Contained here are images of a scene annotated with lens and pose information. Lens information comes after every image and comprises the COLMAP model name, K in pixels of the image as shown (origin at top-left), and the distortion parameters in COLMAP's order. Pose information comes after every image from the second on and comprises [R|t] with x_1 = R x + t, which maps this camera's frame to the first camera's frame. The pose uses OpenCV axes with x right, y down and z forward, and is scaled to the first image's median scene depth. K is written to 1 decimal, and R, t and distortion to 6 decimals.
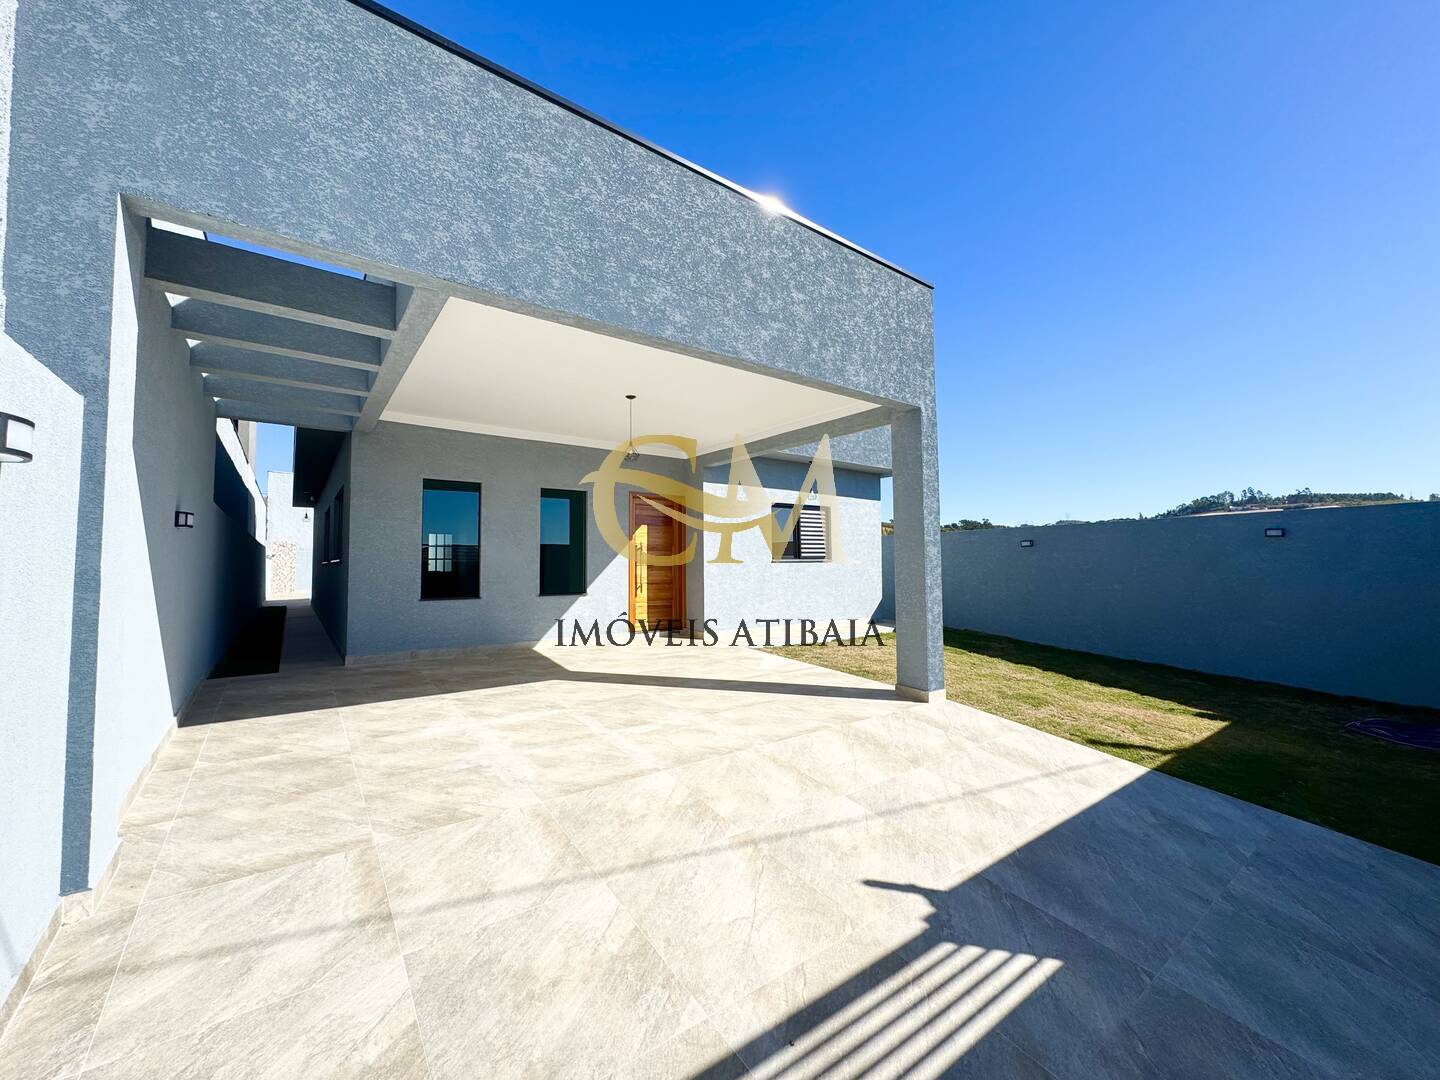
lens RADIAL K [[575.5, 0, 727.5], [0, 575.5, 534.0], [0, 0, 1]] dist [0.021220, -0.004984]
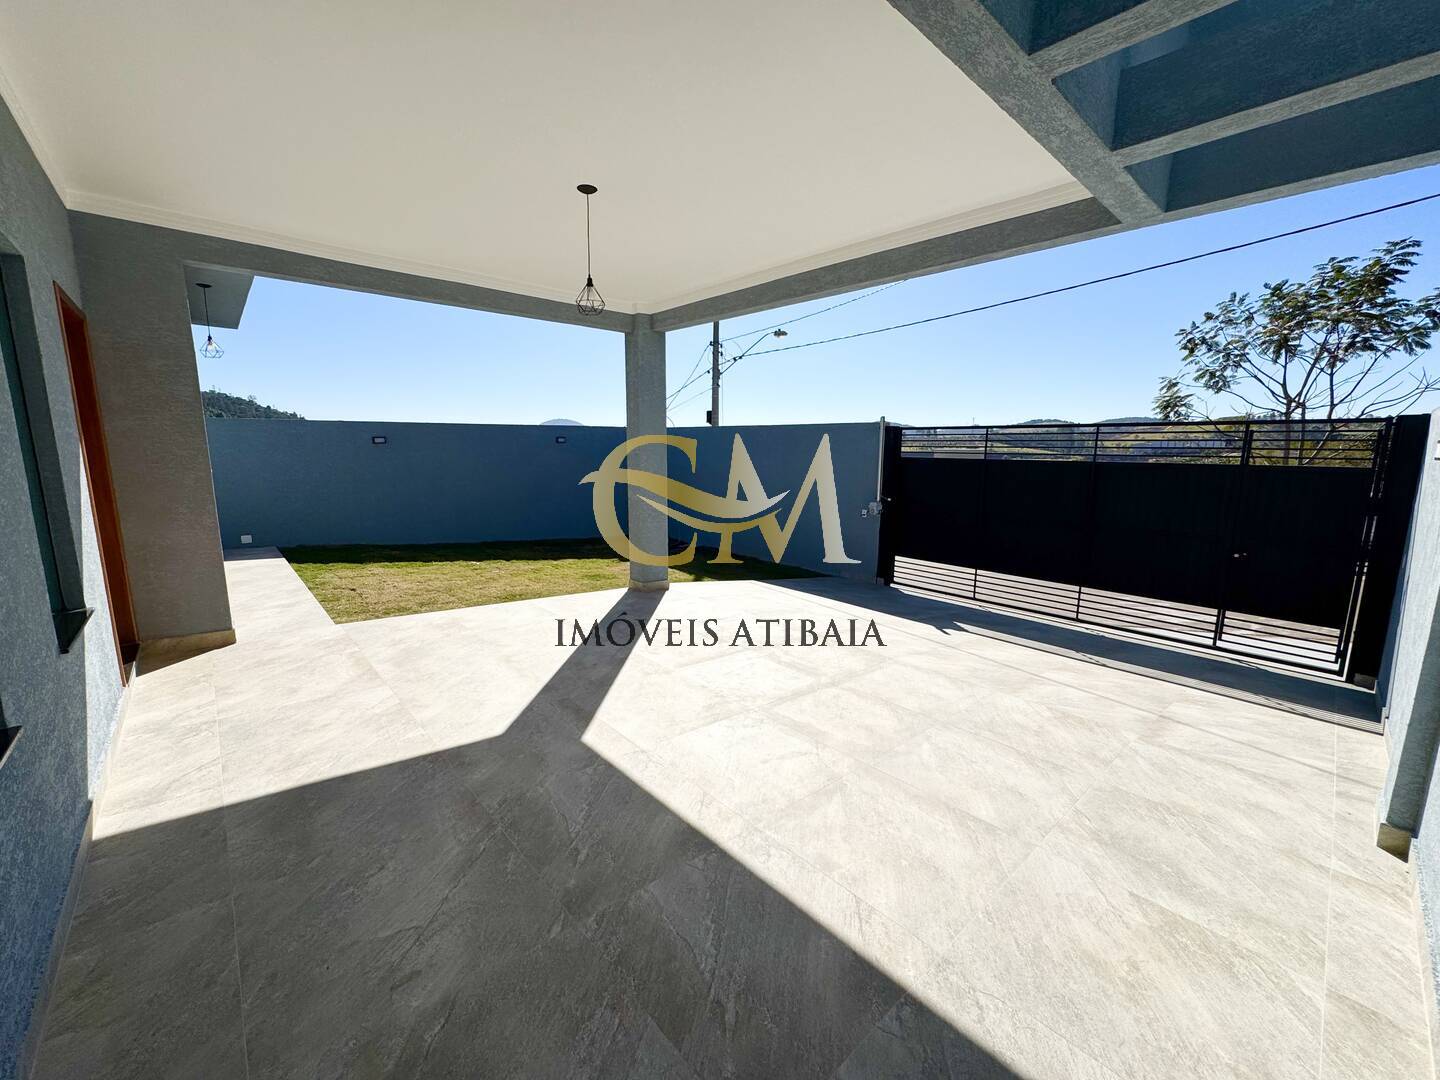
lens RADIAL K [[573.9, 0, 720.0], [0, 573.9, 538.5], [0, 0, 1]] dist [-0.001311, -0.000355]
pose [[-0.089161, -0.154852, 0.983906, -1.433781], [-0.061581, 0.986808, 0.149728, 0.002745], [-0.994112, -0.047240, -0.097520, 1.752117]]
